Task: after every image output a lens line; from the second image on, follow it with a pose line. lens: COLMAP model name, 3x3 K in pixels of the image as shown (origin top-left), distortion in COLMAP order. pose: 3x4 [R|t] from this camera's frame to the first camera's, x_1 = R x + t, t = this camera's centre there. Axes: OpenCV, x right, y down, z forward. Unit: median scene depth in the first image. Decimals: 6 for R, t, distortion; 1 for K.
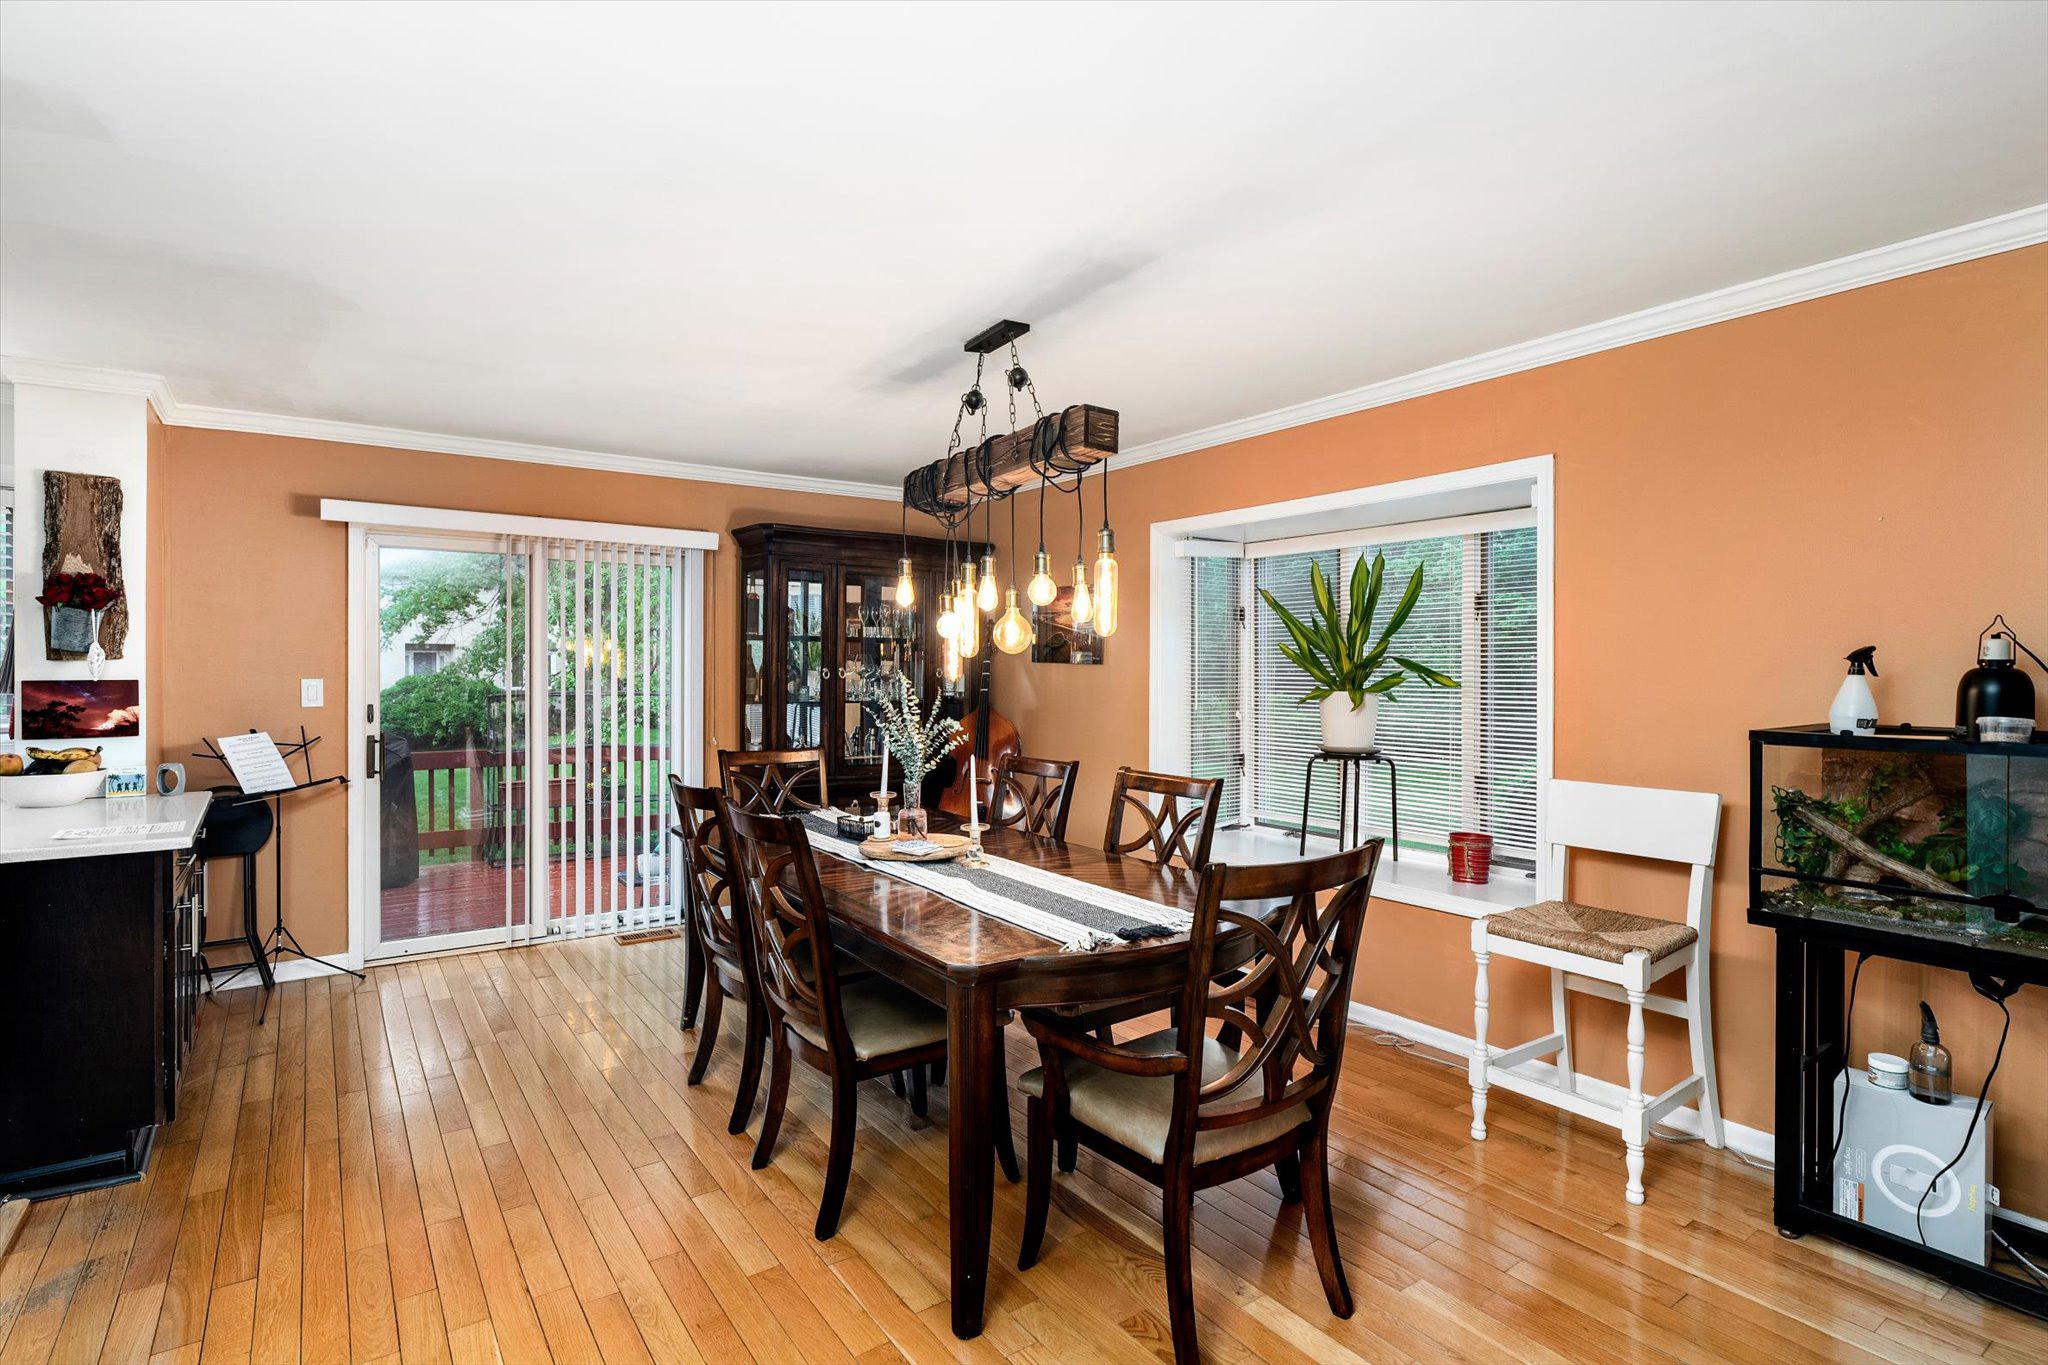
lens RADIAL K [[1019.9, 0, 1022.3], [0, 1019.9, 675.2], [0, 0, 1]] dist [-0.003051, -0.000249]
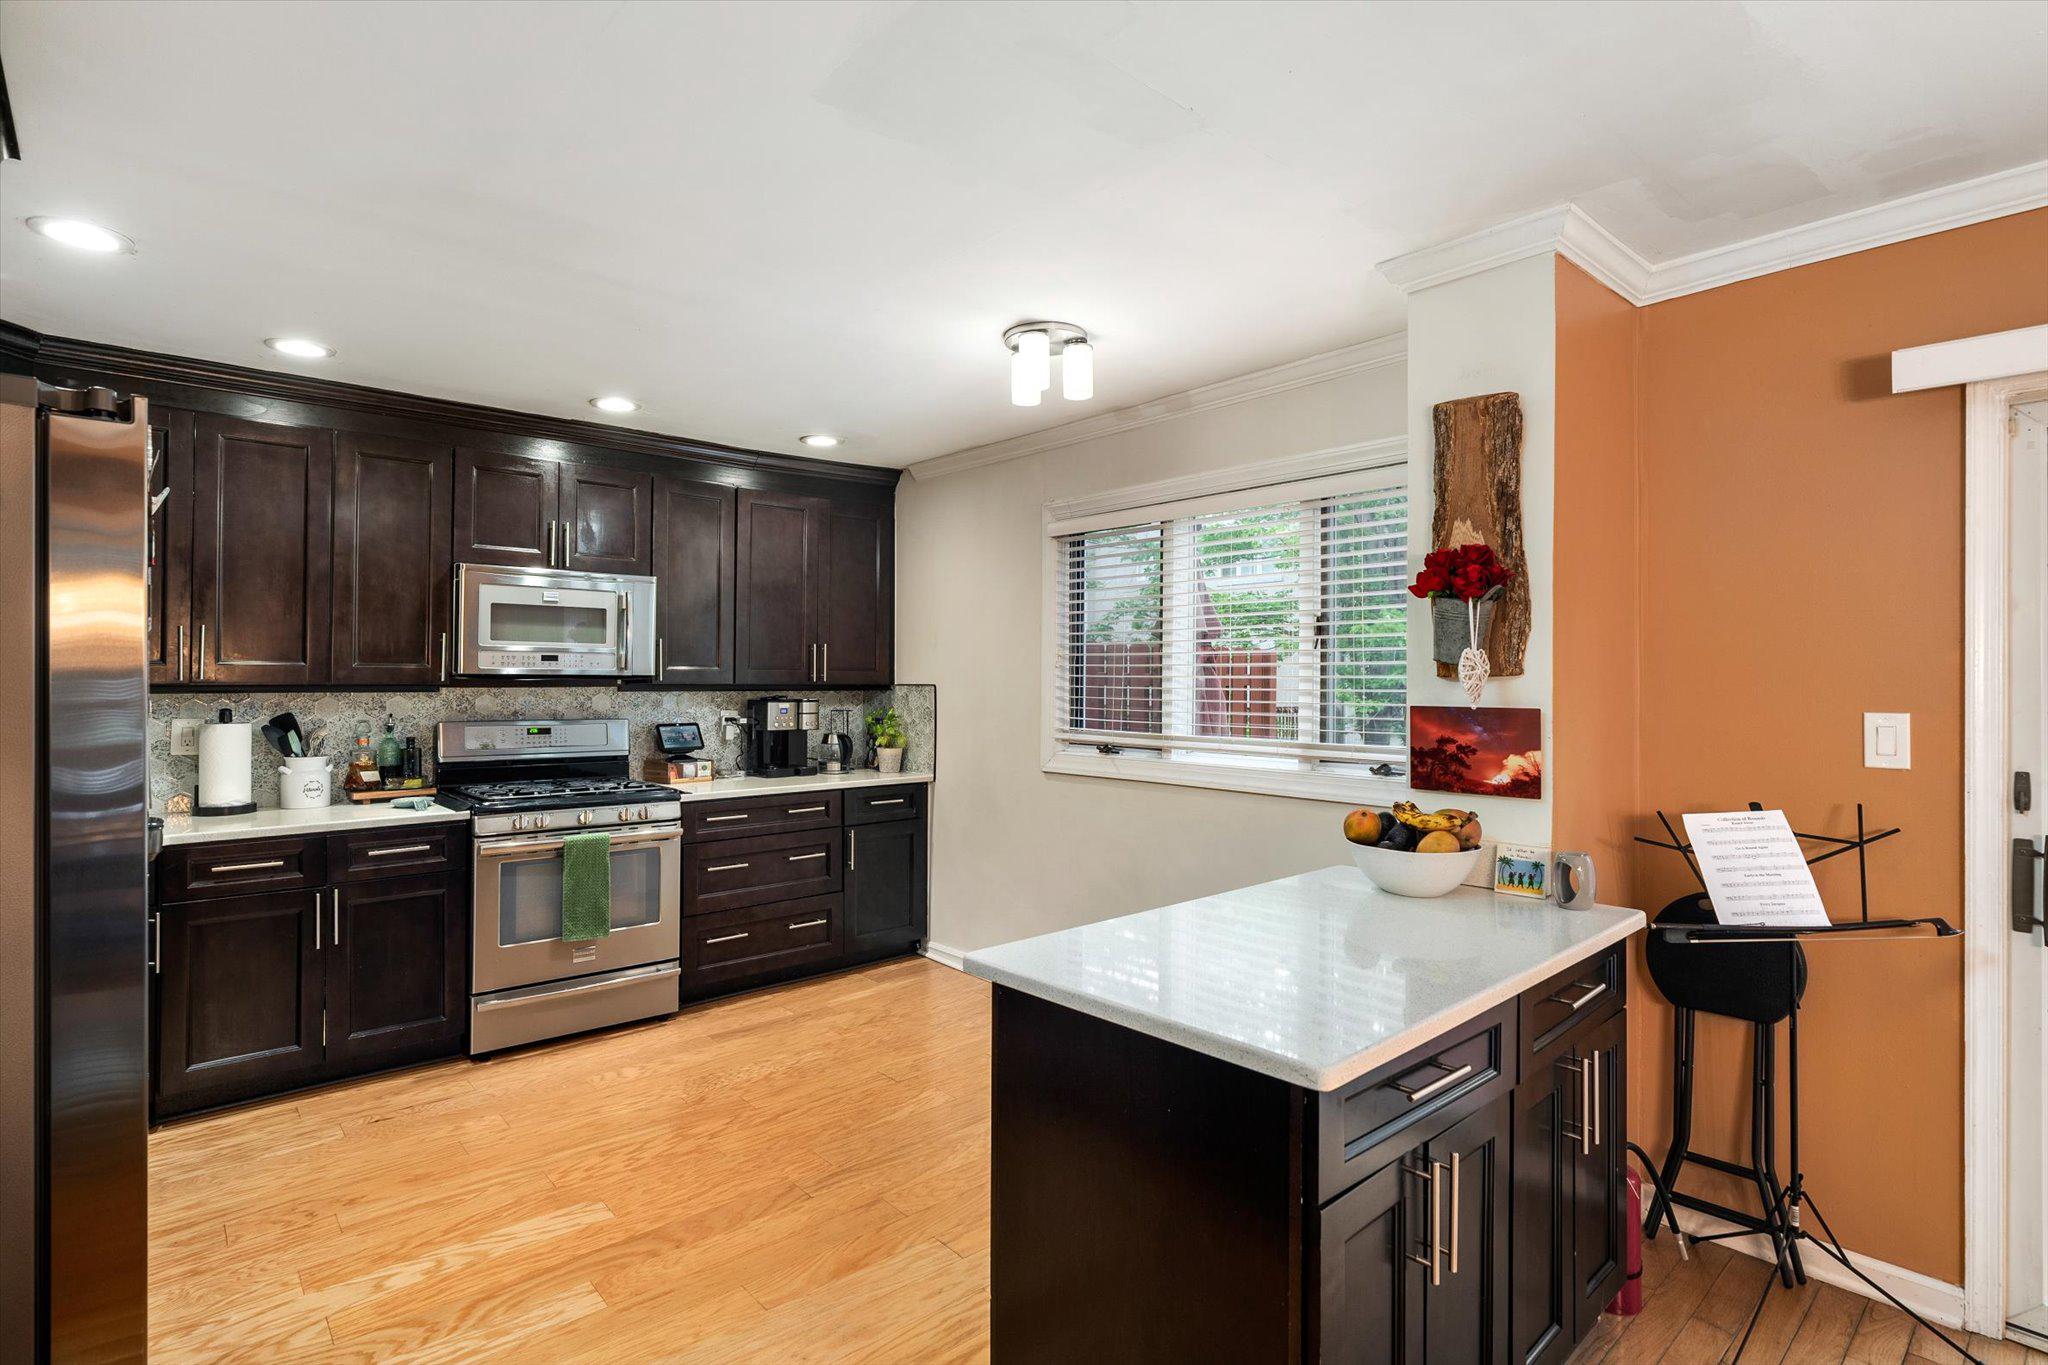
lens RADIAL K [[1019.9, 0, 1022.3], [0, 1019.9, 675.2], [0, 0, 1]] dist [-0.003051, -0.000249]
pose [[0.106146, -0.003931, -0.994343, -0.286255], [-0.013282, 0.999897, -0.005371, -0.008471], [0.994262, 0.013777, 0.106083, 0.622372]]
